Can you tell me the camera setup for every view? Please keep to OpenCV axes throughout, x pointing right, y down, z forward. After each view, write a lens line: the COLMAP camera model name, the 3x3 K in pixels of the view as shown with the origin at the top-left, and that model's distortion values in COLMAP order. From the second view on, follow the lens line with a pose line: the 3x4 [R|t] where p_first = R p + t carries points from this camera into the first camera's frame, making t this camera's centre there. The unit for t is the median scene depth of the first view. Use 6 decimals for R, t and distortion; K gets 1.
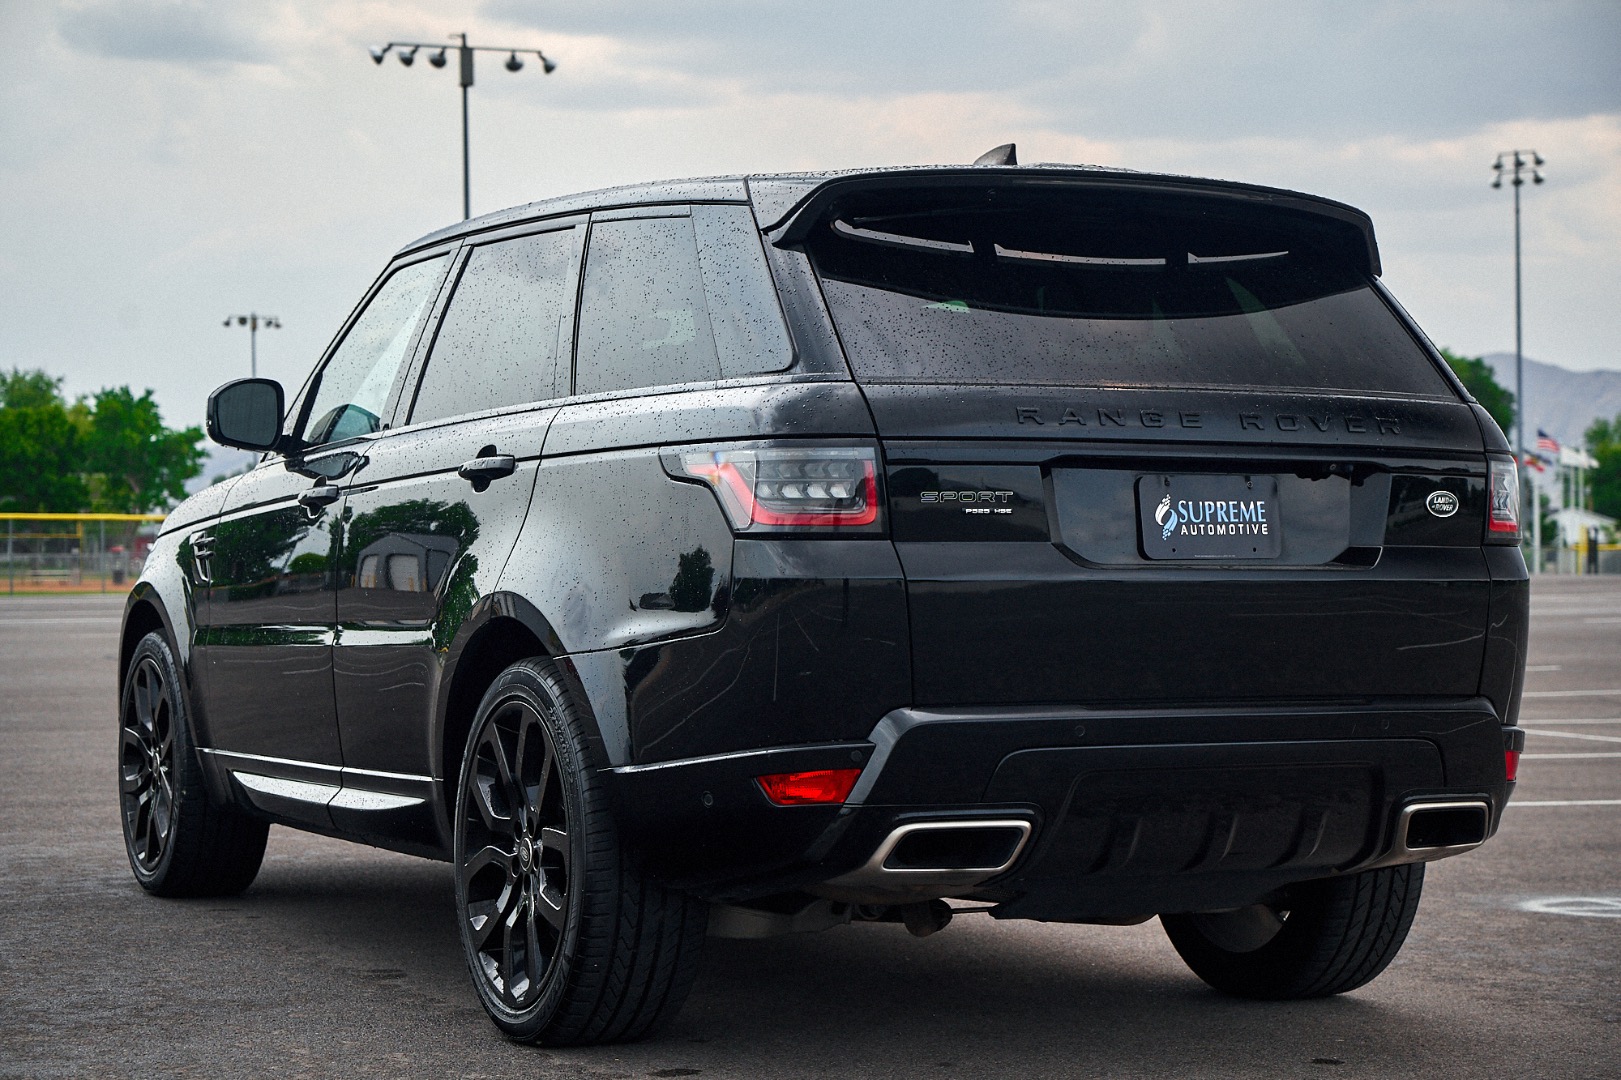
lens RADIAL K [[3083.3, 0, 810.5], [0, 3083.3, 540.0], [0, 0, 1]] dist [0.012721, 0.123010]
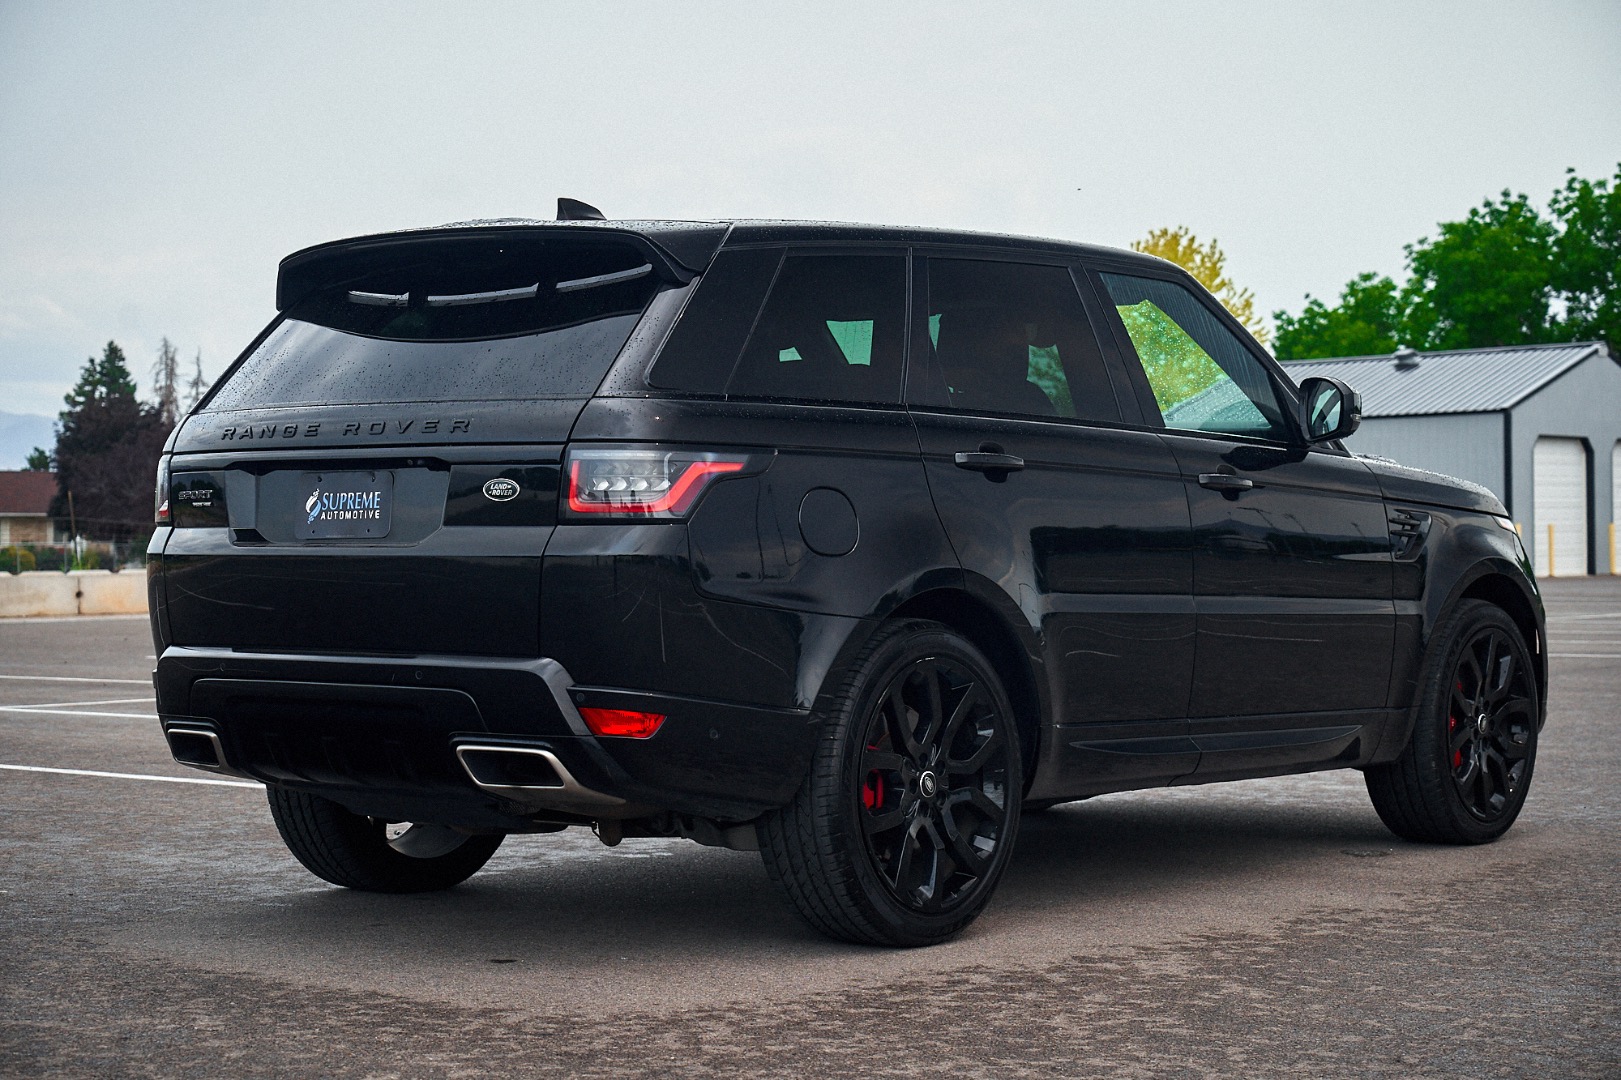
lens RADIAL K [[3083.3, 0, 810.5], [0, 3083.3, 540.0], [0, 0, 1]] dist [0.012721, 0.123010]
pose [[0.417856, -0.002137, -0.908511, 1.269672], [0.010745, 0.999939, 0.002590, 0.005235], [0.908450, -0.010844, 0.417854, 0.601345]]
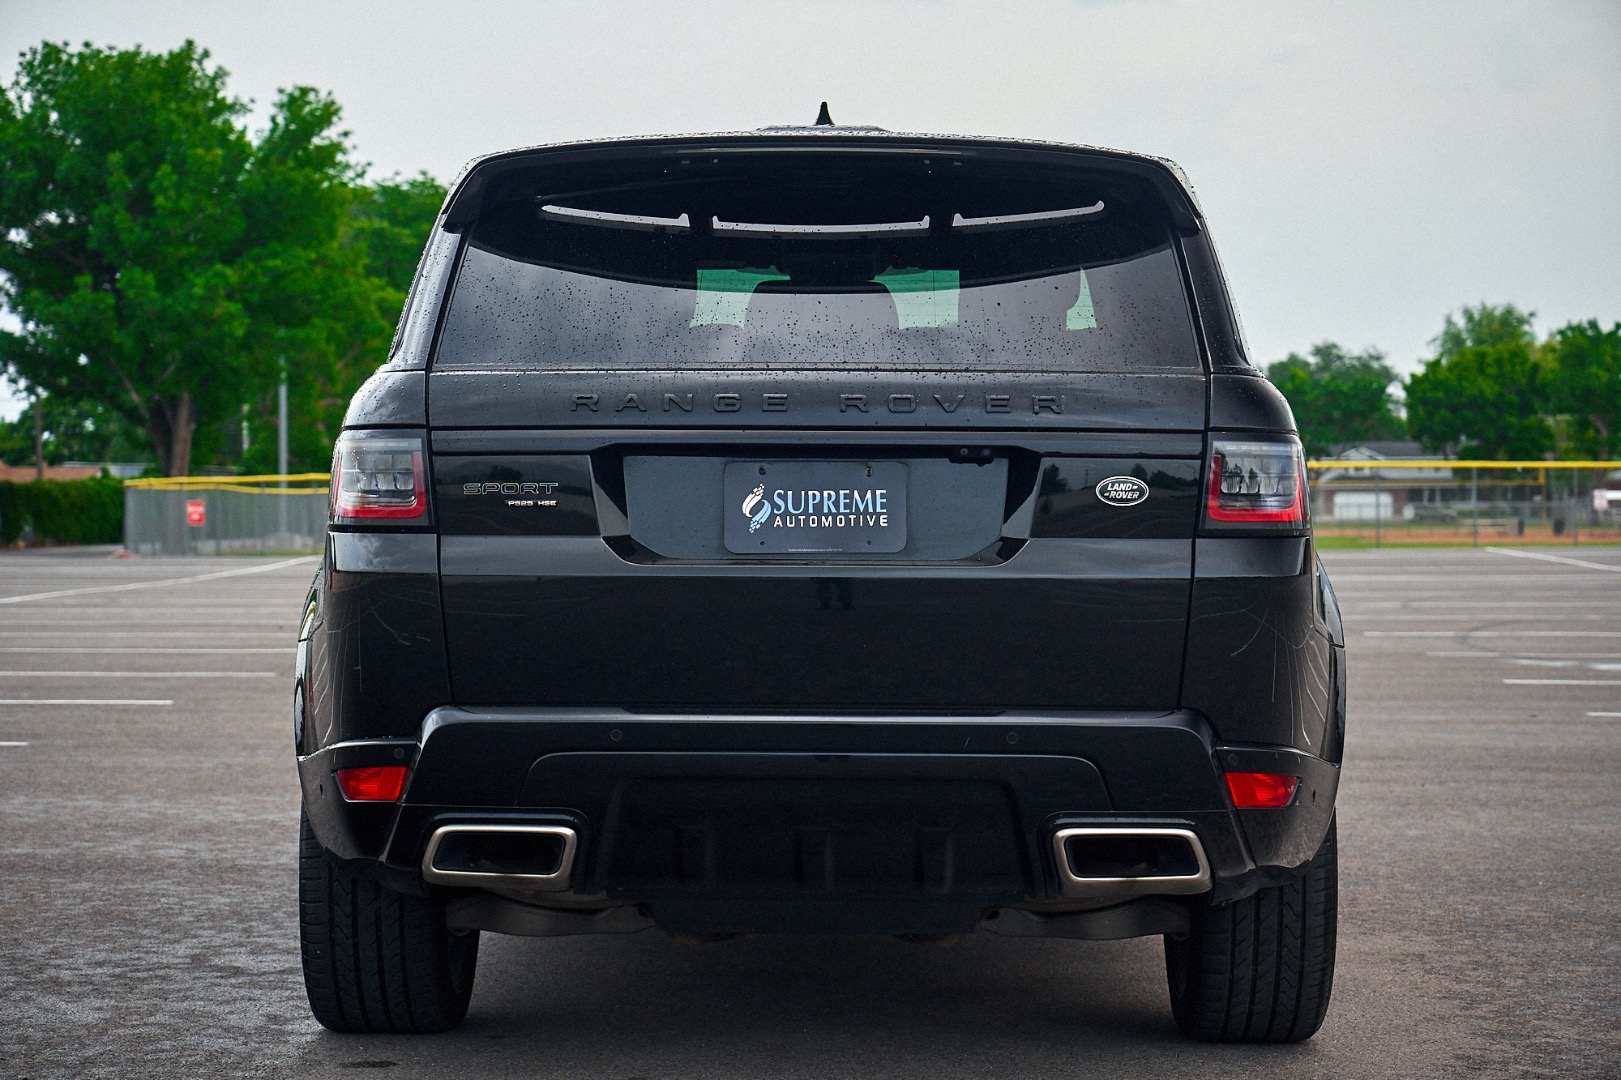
lens RADIAL K [[3331.7, 0, 810.5], [0, 3331.7, 540.0], [0, 0, 1]] dist [0.036978, 0.318994]
pose [[0.888647, 0.004683, -0.458568, 0.547539], [0.002954, 0.999869, 0.015935, -0.012768], [0.458583, -0.015516, 0.888516, 0.103714]]
